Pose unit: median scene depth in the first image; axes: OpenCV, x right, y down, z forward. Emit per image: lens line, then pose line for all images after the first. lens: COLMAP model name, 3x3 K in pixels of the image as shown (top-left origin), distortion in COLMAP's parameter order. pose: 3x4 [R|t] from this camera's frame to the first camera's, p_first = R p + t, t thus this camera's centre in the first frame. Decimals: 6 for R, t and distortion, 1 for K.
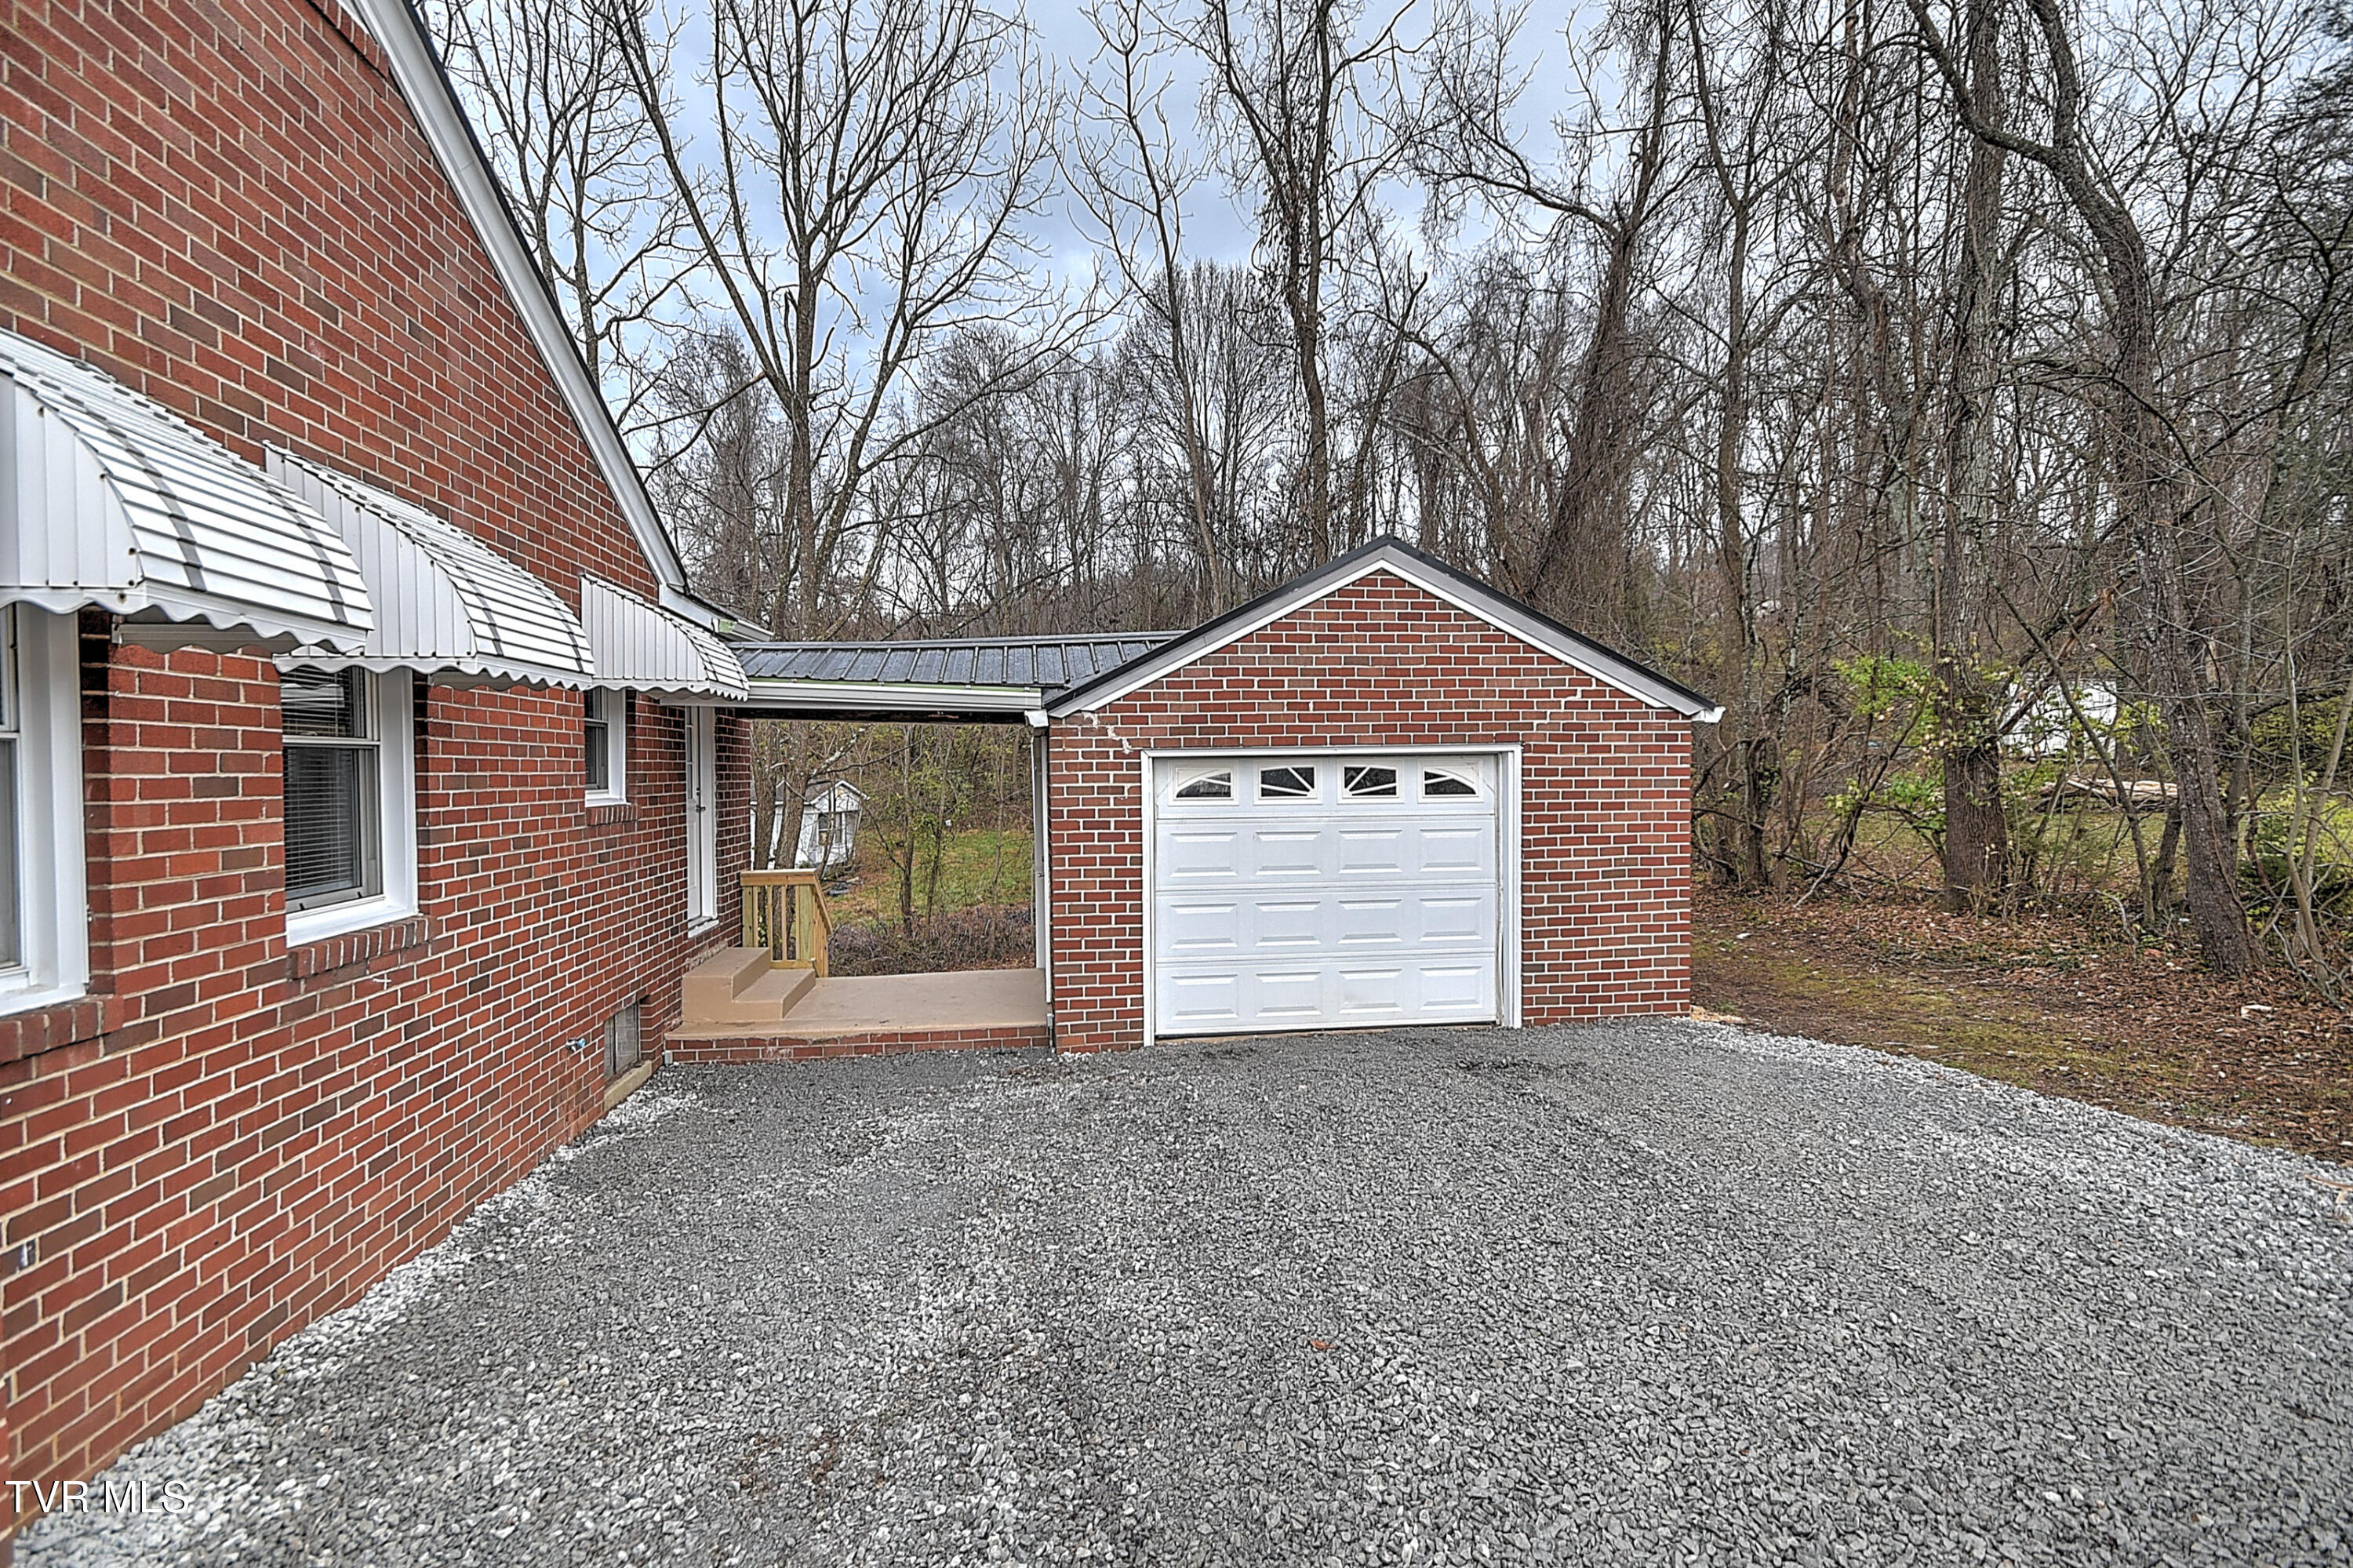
lens RADIAL K [[1077.7, 0, 1187.1], [0, 1077.7, 794.9], [0, 0, 1]] dist [0.008485, -0.000161]
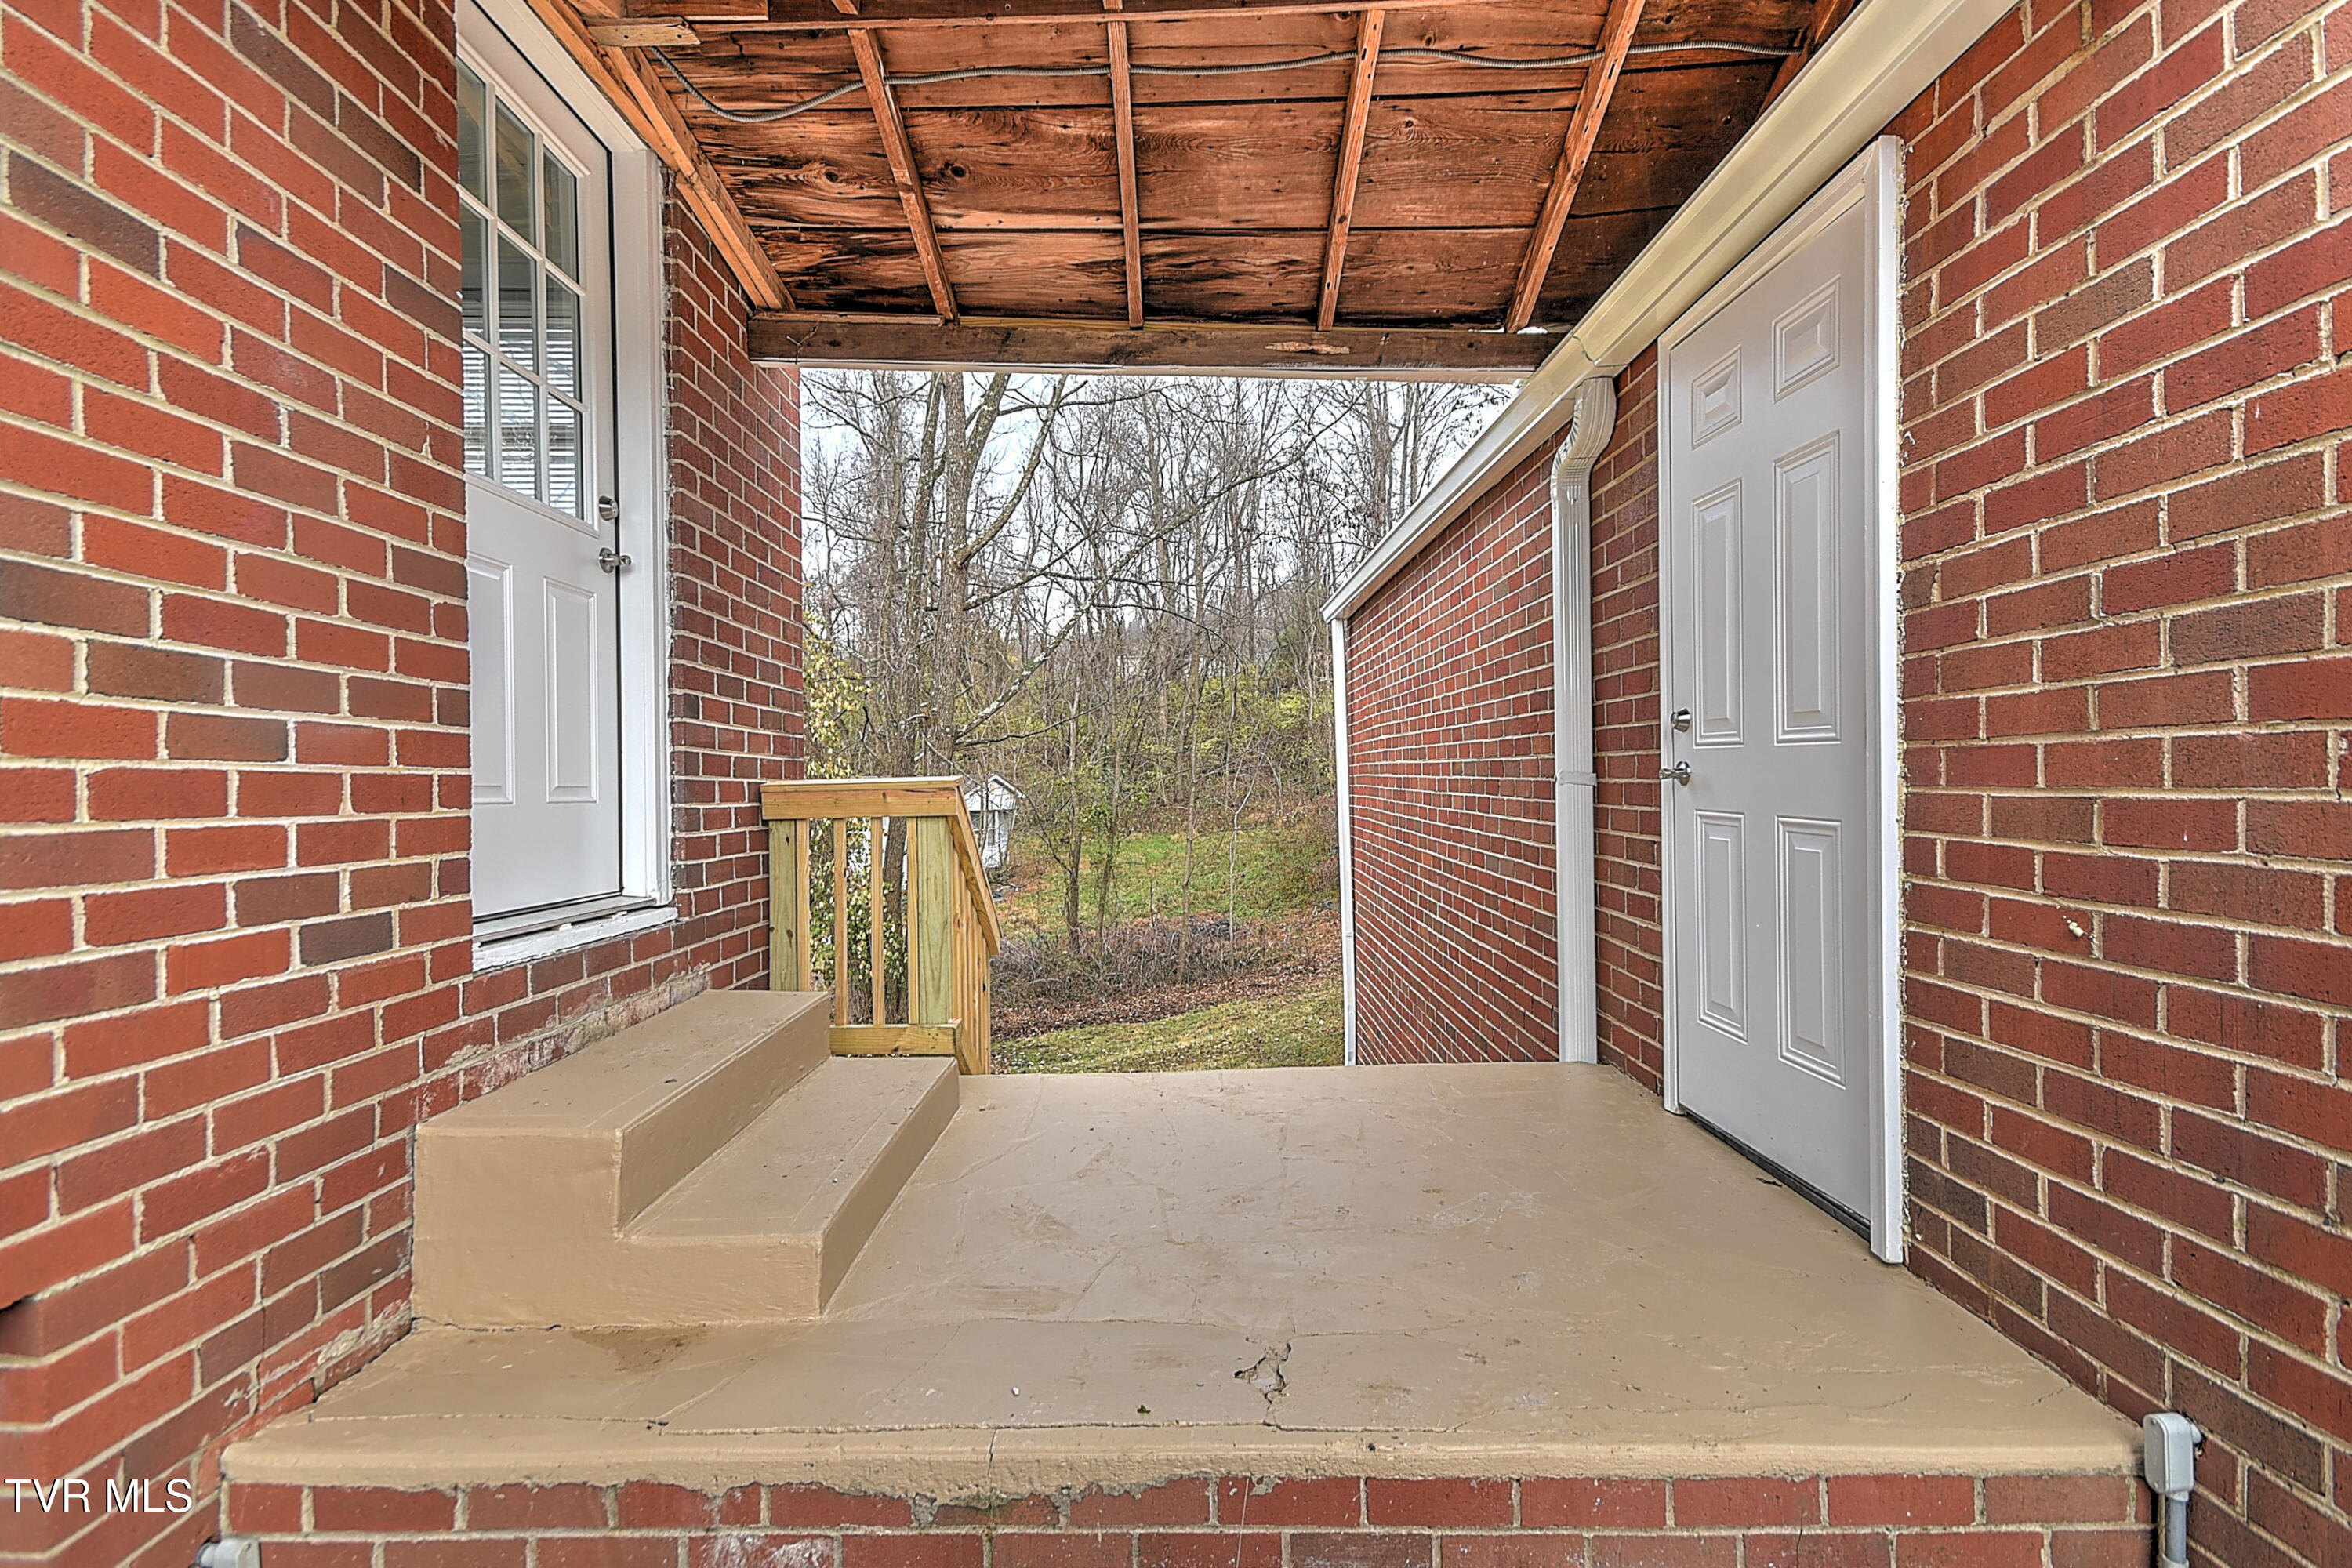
lens RADIAL K [[1100.0, 0, 1176.0], [0, 1100.0, 784.0], [0, 0, 1]] dist [0.021915, 0.000076]
pose [[0.989550, -0.006355, -0.144047, -0.233997], [0.003051, 0.999727, -0.023145, 0.086209], [0.144154, 0.022464, 0.989300, 0.686725]]
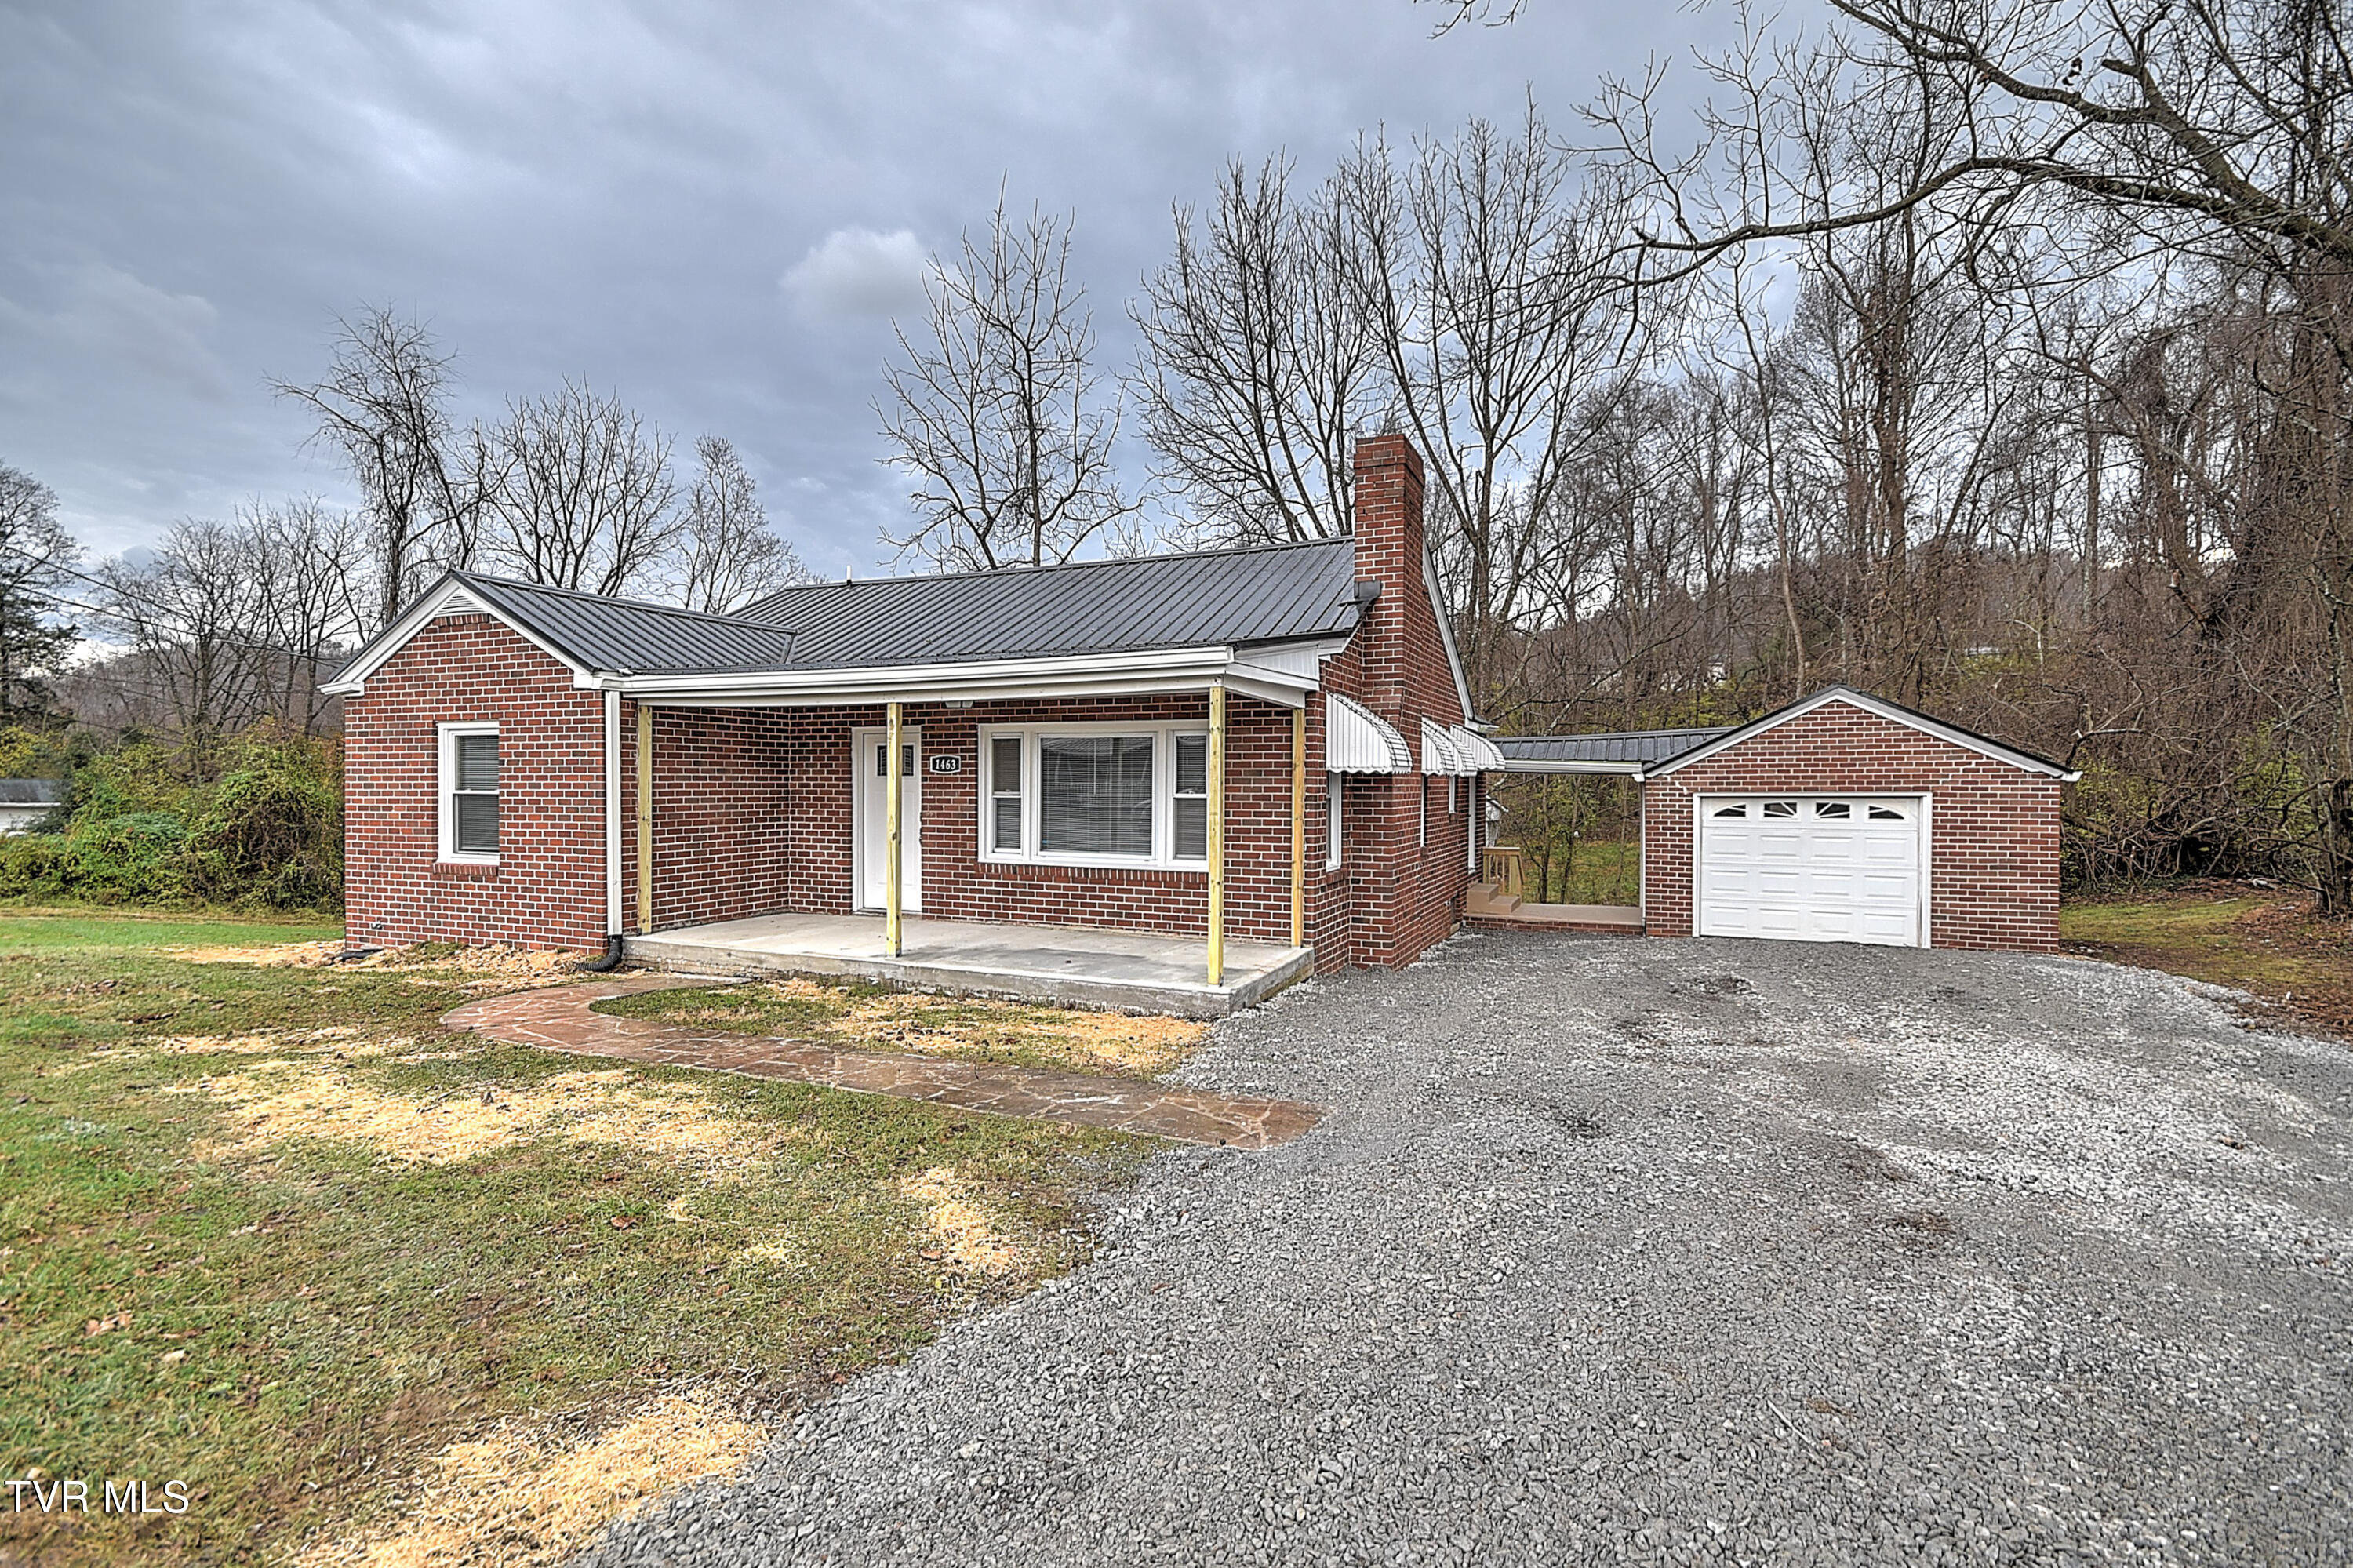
lens RADIAL K [[1100.5, 0, 1176.5], [0, 1100.5, 784.0], [0, 0, 1]] dist [0.021915, 0.000076]
pose [[0.847281, 0.012250, -0.531003, 0.203613], [-0.023368, 0.999626, -0.014227, -0.004173], [0.530630, 0.024463, 0.847250, -1.103741]]
